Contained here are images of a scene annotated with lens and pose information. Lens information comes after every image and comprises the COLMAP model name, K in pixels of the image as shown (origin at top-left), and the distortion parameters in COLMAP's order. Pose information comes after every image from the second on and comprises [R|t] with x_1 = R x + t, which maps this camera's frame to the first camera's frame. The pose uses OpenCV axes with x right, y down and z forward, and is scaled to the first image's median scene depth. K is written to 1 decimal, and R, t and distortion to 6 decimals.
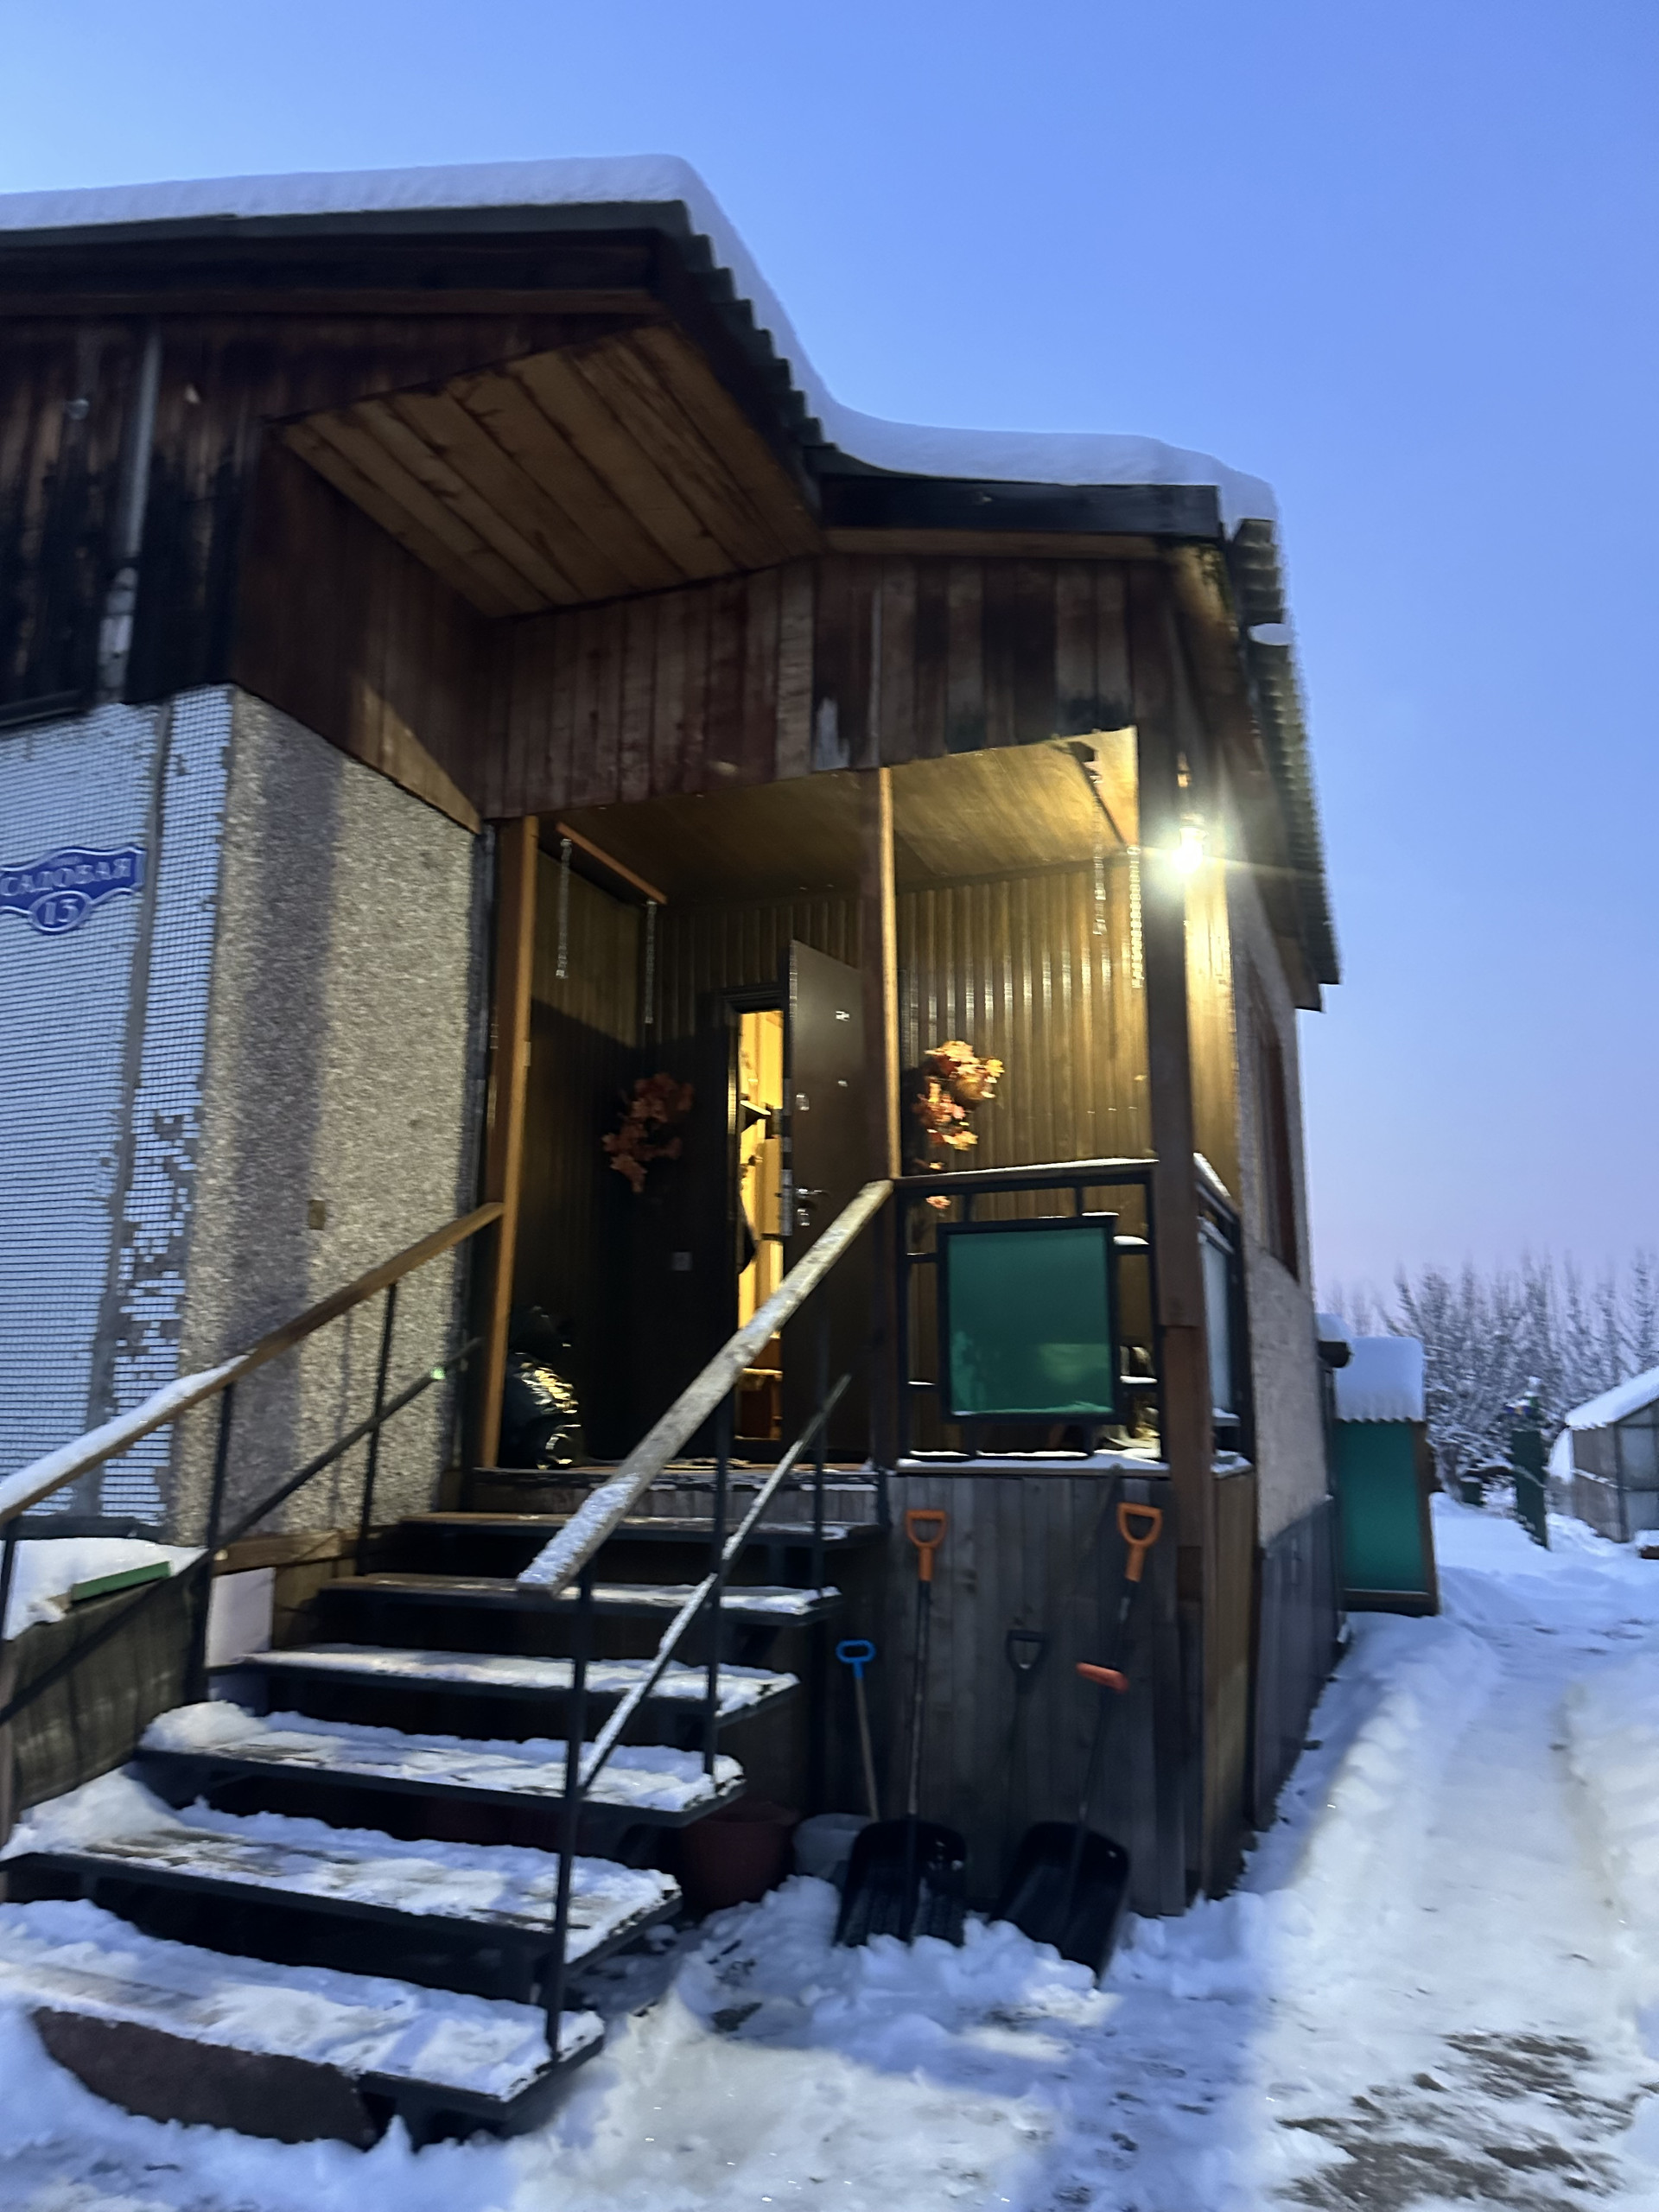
lens RADIAL K [[1542.3, 0, 834.0], [0, 1542.3, 1113.8], [0, 0, 1]] dist [0.063366, -0.082563]
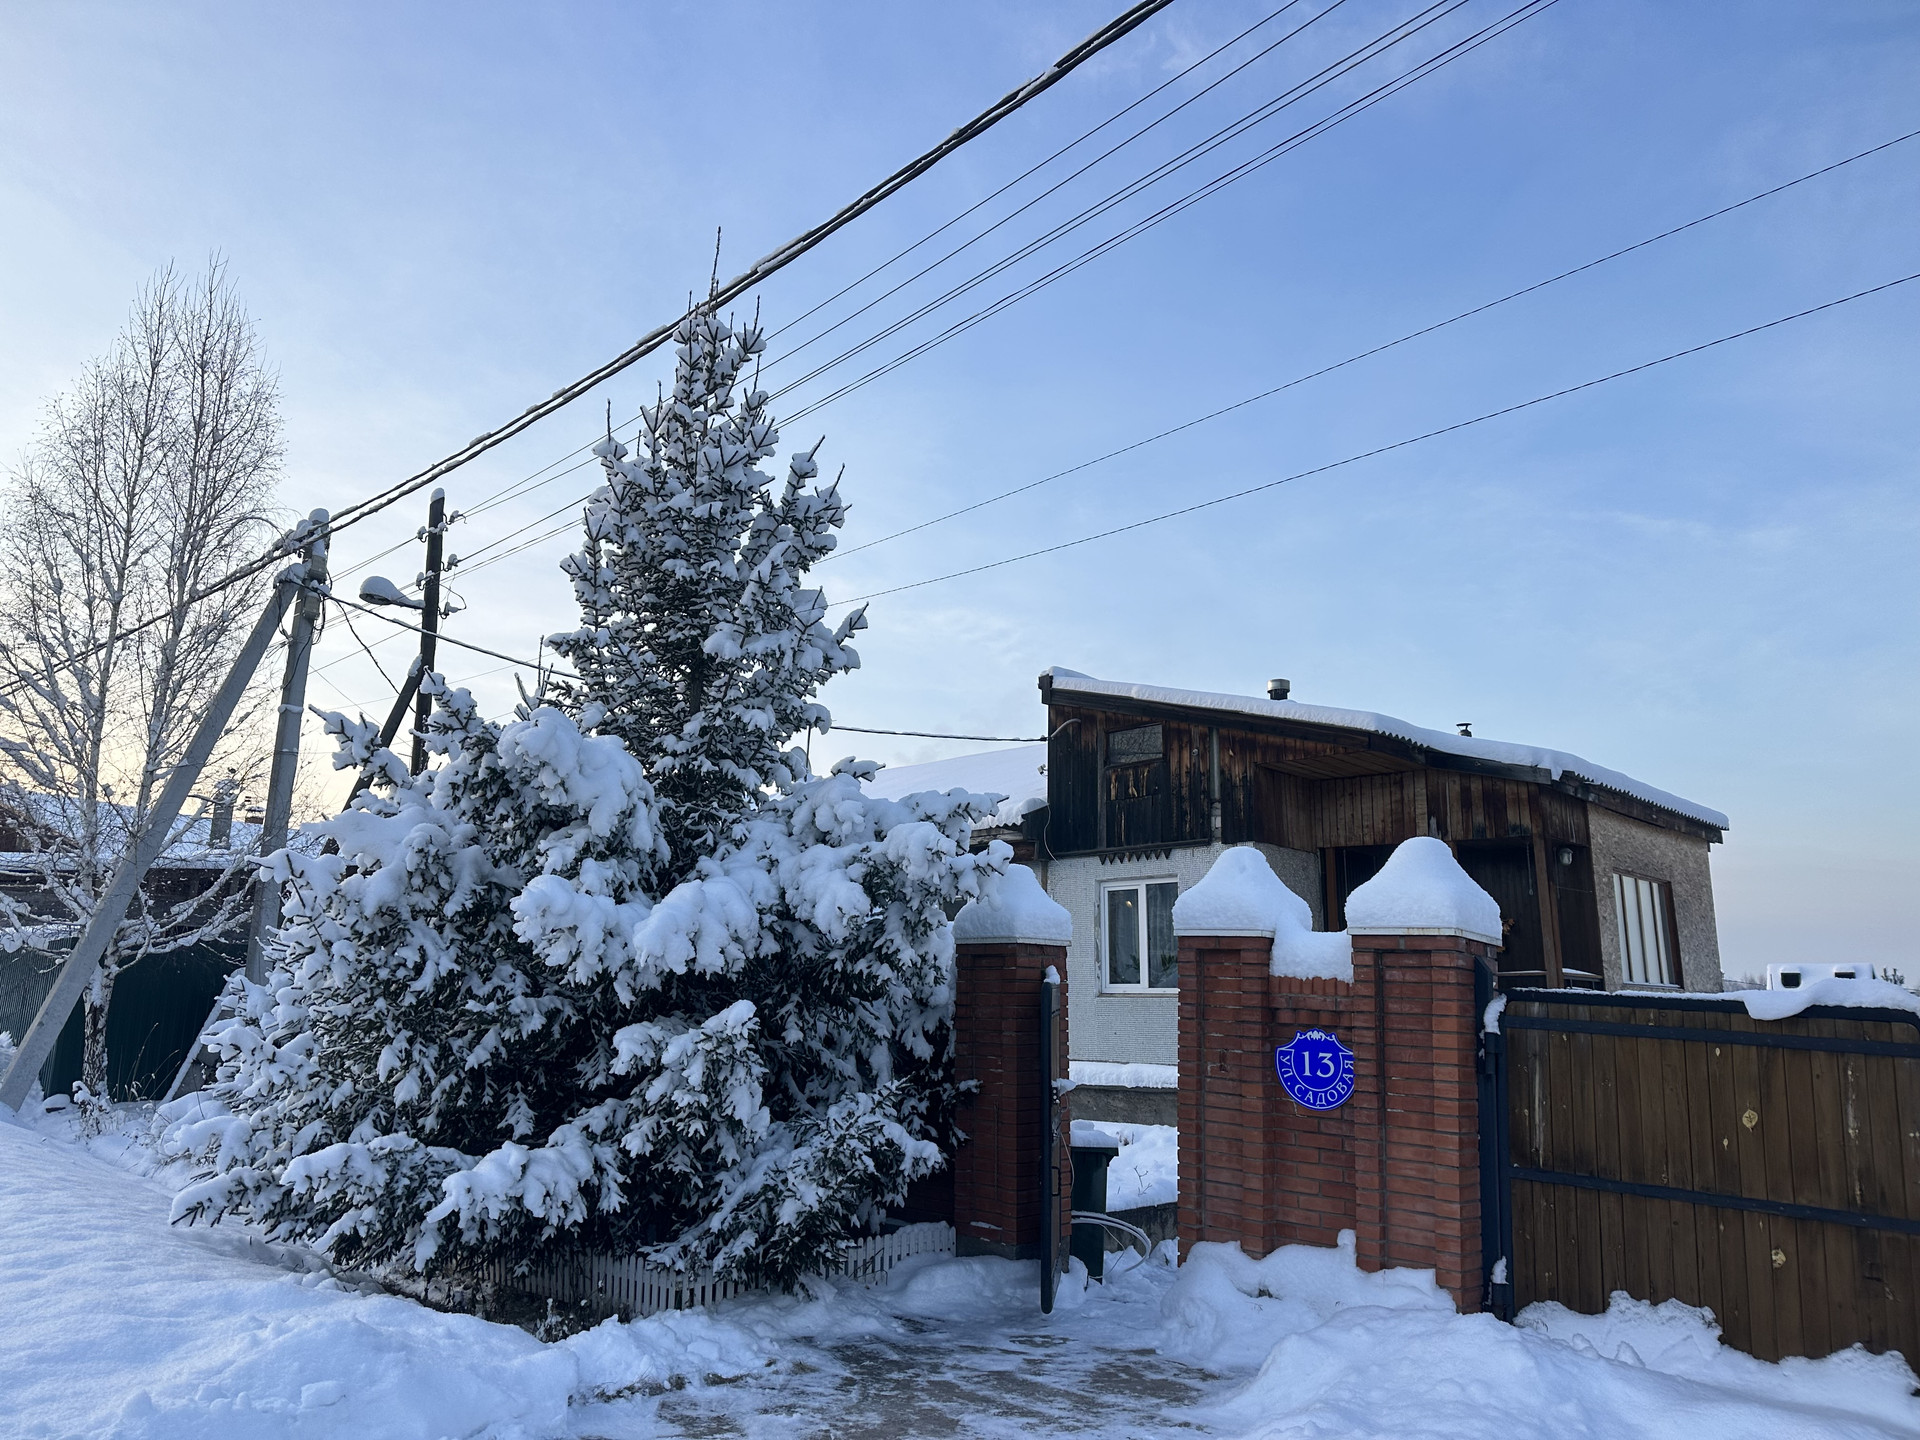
lens RADIAL K [[1338.7, 0, 895.4], [0, 1338.7, 714.5], [0, 0, 1]] dist [0.063366, -0.082563]
pose [[0.901536, -0.083346, -0.424602, 0.220852], [0.071695, 0.996483, -0.043376, -0.497512], [0.426724, 0.008663, 0.904340, -2.230944]]
